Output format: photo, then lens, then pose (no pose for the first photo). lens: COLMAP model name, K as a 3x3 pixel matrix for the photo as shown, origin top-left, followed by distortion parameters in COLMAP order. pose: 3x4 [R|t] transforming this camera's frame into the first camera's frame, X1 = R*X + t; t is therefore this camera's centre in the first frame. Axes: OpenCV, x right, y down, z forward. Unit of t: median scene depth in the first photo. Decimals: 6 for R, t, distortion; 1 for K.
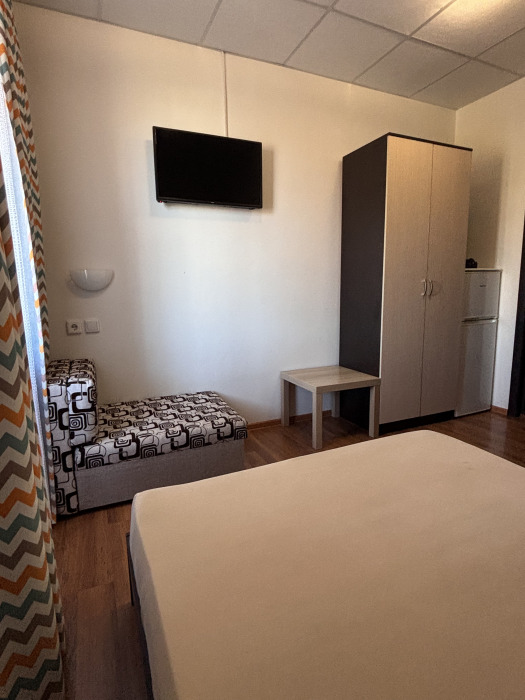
lens RADIAL K [[370.0, 0, 262.1], [0, 370.0, 340.9], [0, 0, 1]] dist [-0.015837, -0.000445]
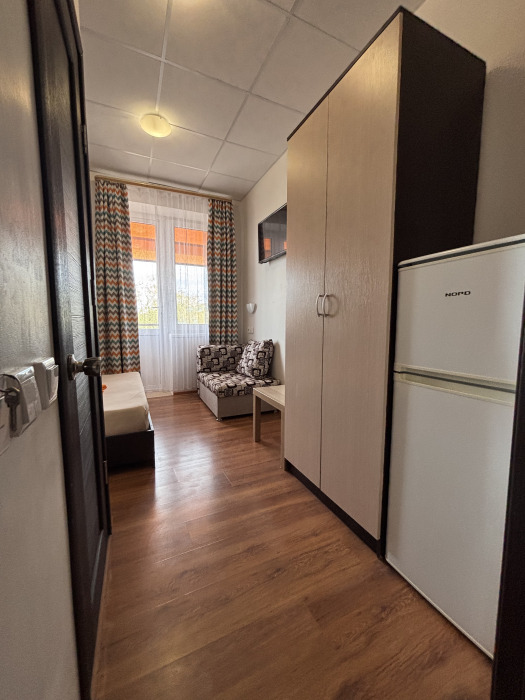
lens RADIAL K [[285.3, 0, 264.4], [0, 285.3, 353.7], [0, 0, 1]] dist [0.000838, -0.000065]
pose [[0.040269, 0.125747, -0.991245, 1.123775], [-0.152344, 0.981223, 0.118287, -0.112798], [0.987507, 0.146247, 0.058670, 0.984595]]
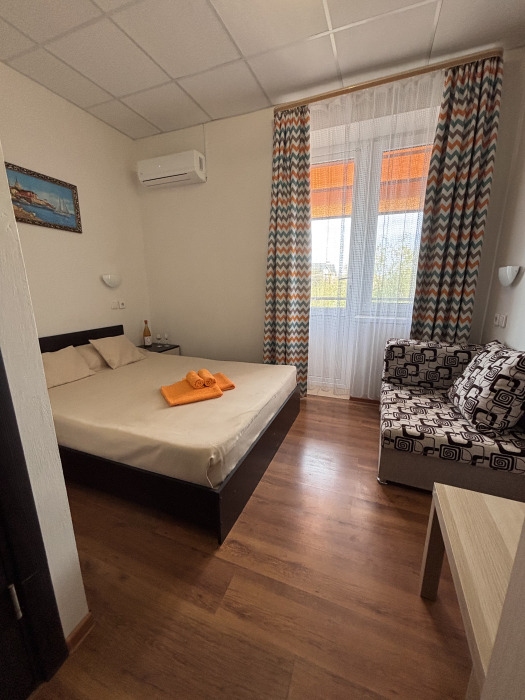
lens RADIAL K [[283.0, 0, 264.3], [0, 283.0, 349.7], [0, 0, 1]] dist [0.000480, 0.000152]
pose [[-0.706266, 0.174153, -0.686192, 0.568610], [-0.091831, 0.938545, 0.332717, -0.168789], [0.701965, 0.298001, -0.646869, 1.057441]]
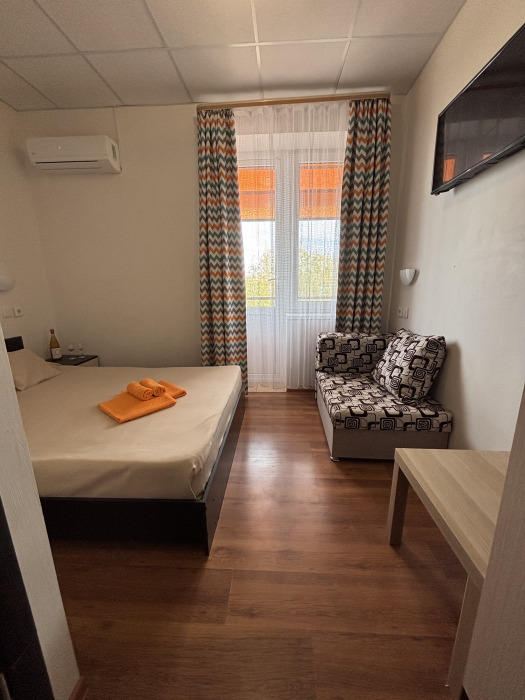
lens RADIAL K [[281.9, 0, 262.5], [0, 281.9, 350.0], [0, 0, 1]] dist [-0.001387, 0.000048]
pose [[-0.445933, 0.221366, -0.867260, 0.641098], [-0.114875, 0.946766, 0.300728, -0.157960], [0.887664, 0.233731, -0.396765, 0.968893]]
